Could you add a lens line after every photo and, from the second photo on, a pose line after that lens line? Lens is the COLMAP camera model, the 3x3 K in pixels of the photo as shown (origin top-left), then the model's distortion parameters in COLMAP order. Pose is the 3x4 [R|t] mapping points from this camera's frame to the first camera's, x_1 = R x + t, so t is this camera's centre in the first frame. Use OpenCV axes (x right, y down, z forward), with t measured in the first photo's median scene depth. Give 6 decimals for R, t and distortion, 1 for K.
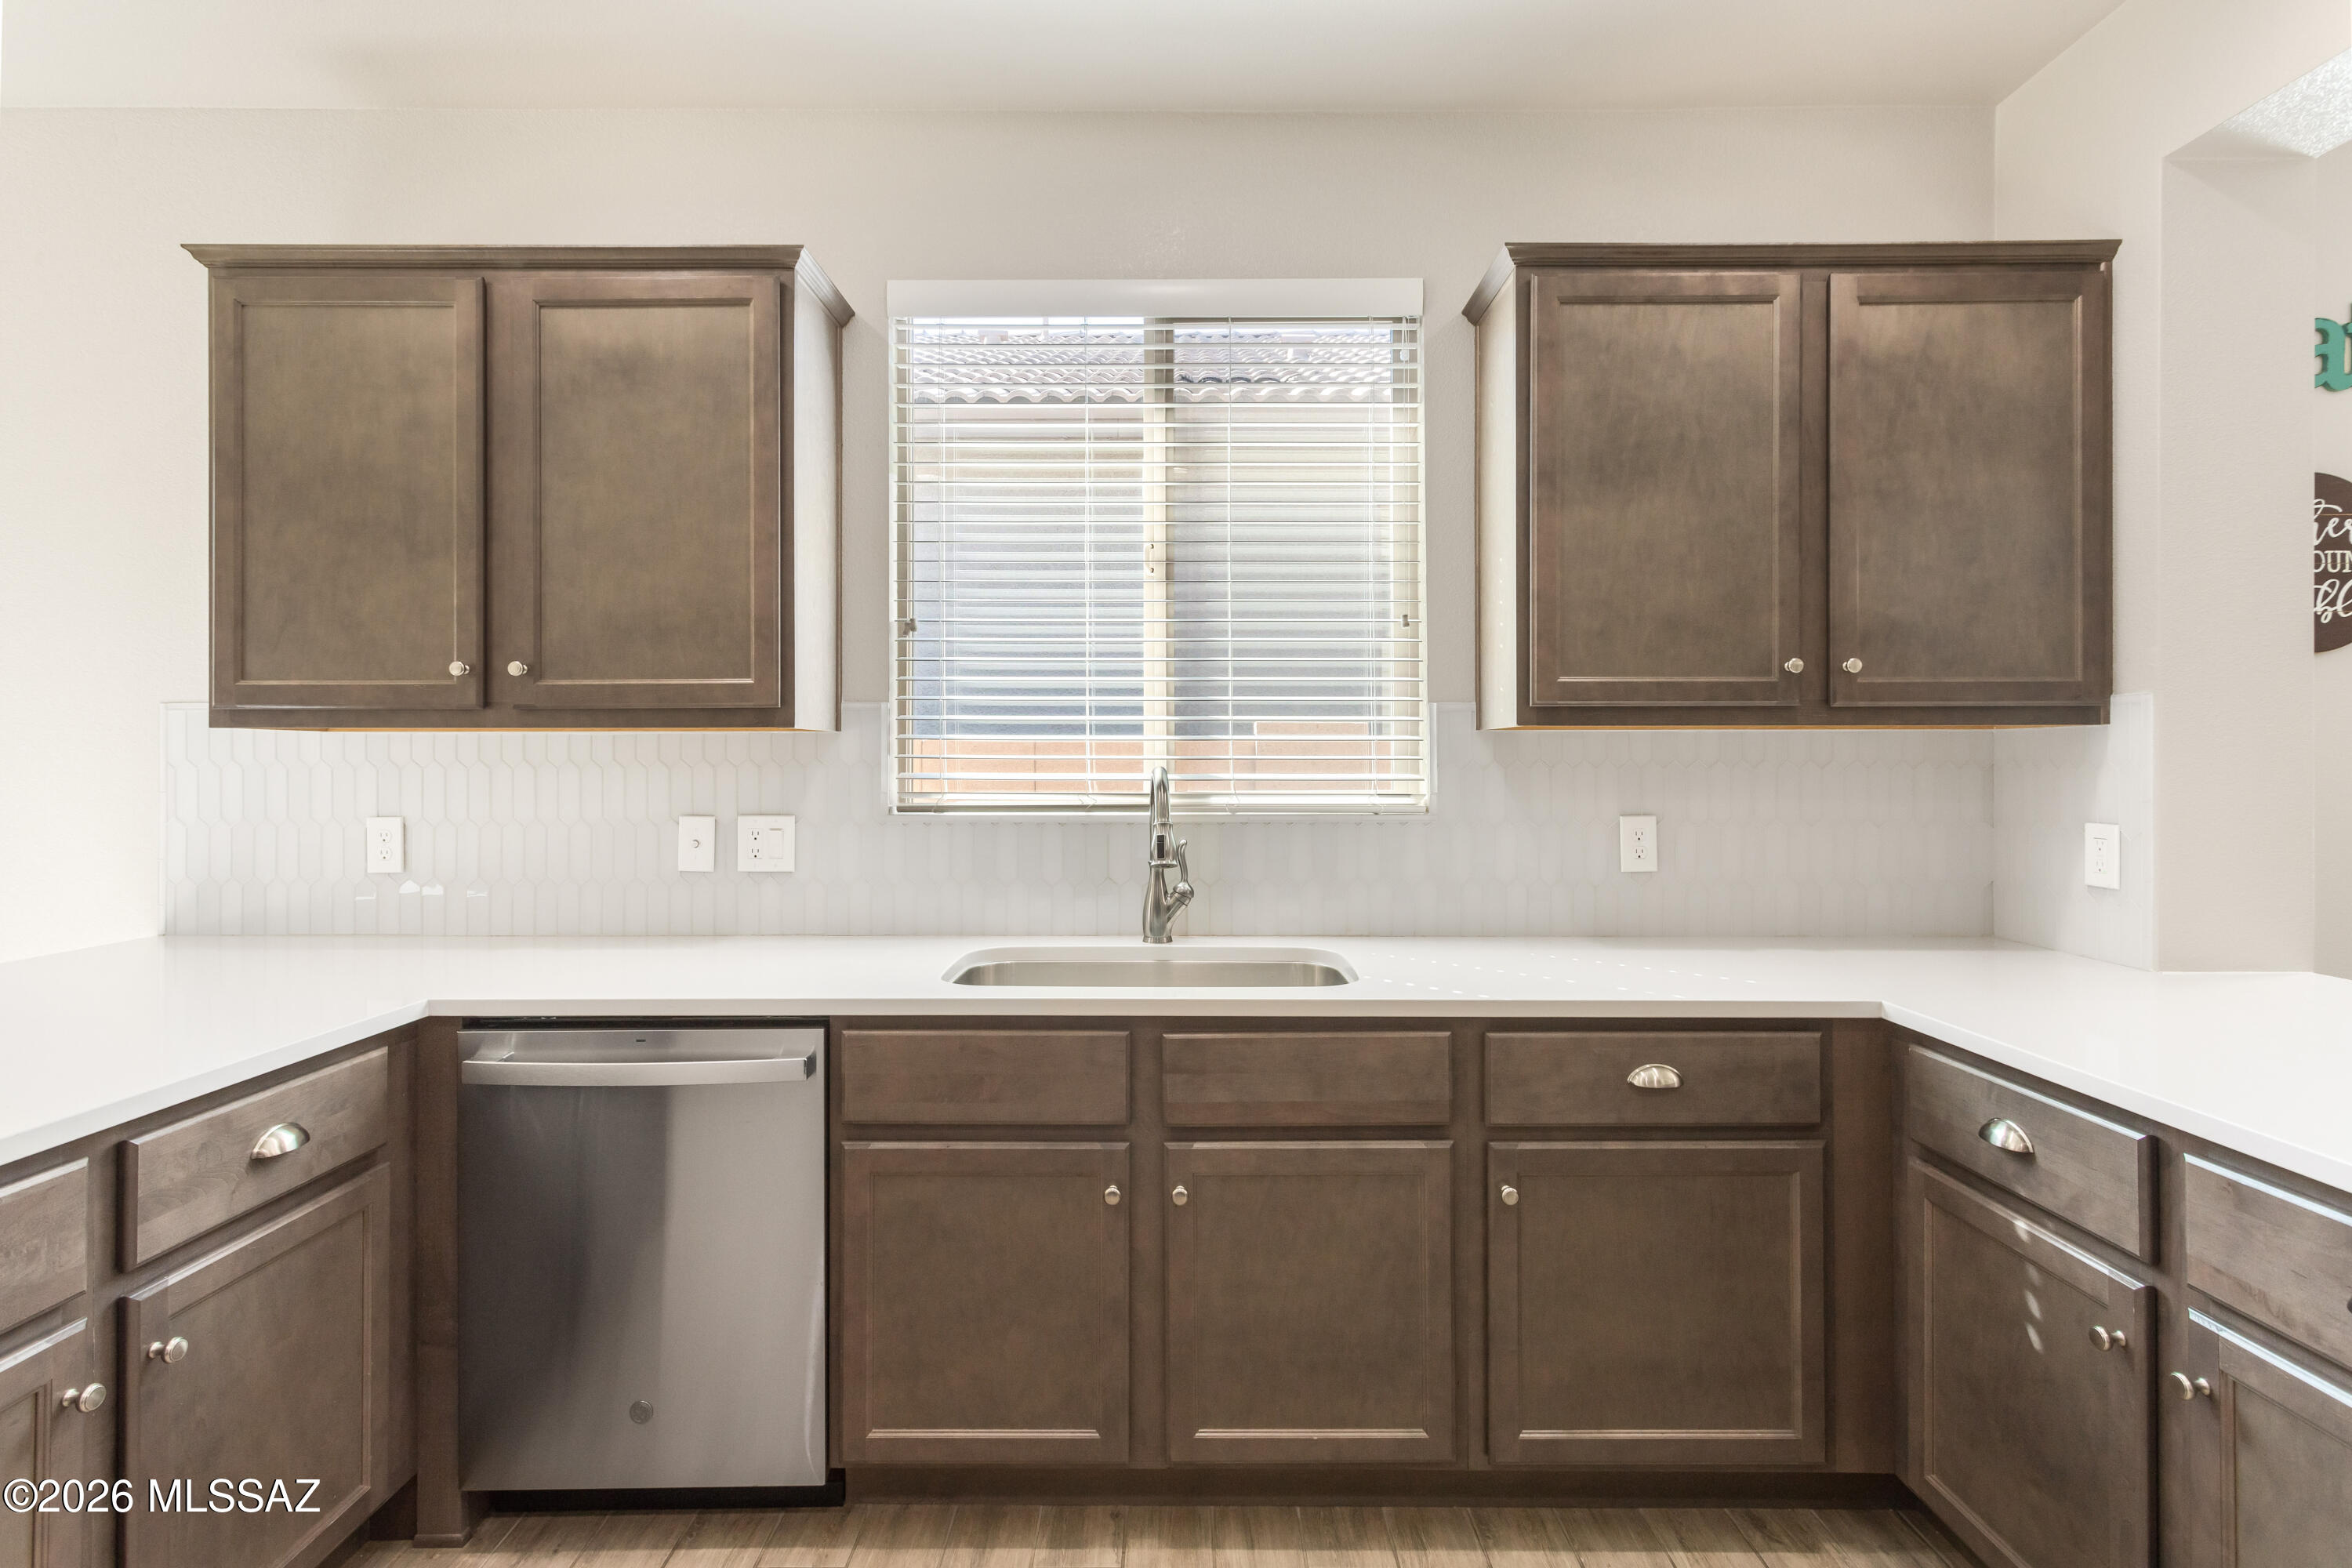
lens RADIAL K [[1170.0, 0, 1168.7], [0, 1170.0, 749.1], [0, 0, 1]] dist [0.002135, -0.000031]
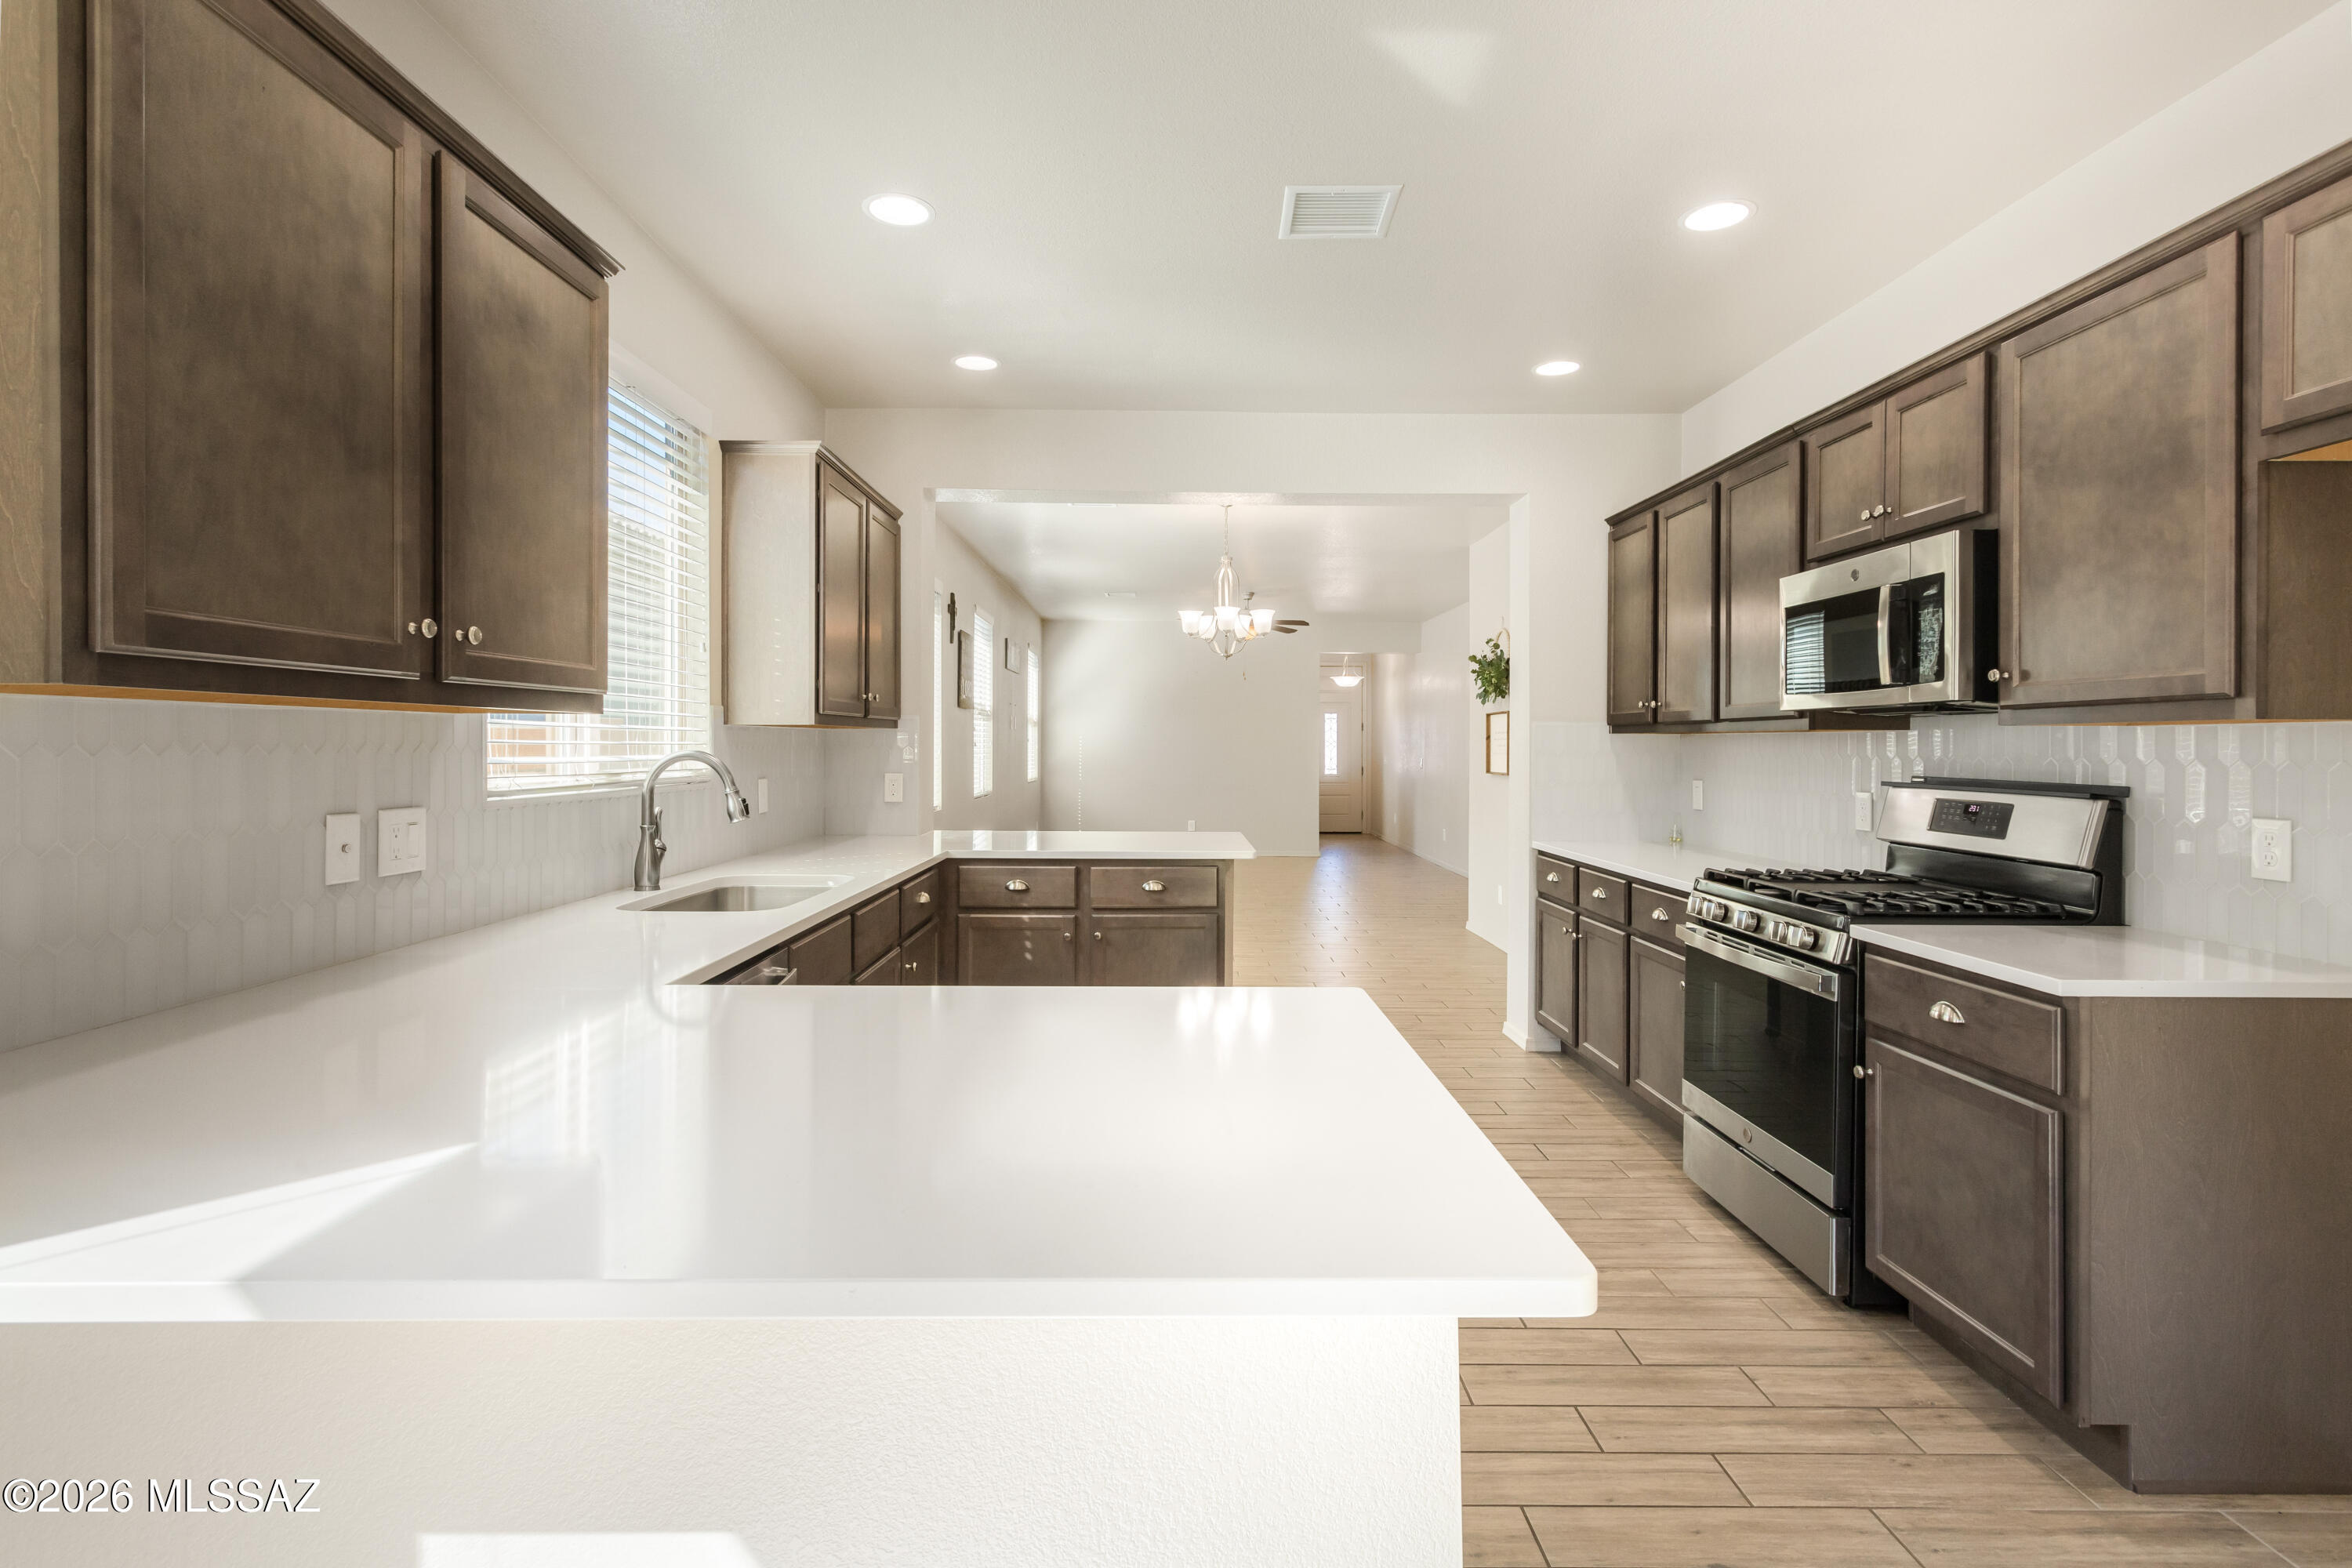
lens RADIAL K [[1170.0, 0, 1168.7], [0, 1170.0, 749.1], [0, 0, 1]] dist [0.002135, -0.000031]
pose [[-0.015407, -0.003213, 0.999876, -1.383023], [-0.007136, 0.999970, 0.003103, 0.007283], [-0.999856, -0.007087, -0.015430, 0.501928]]
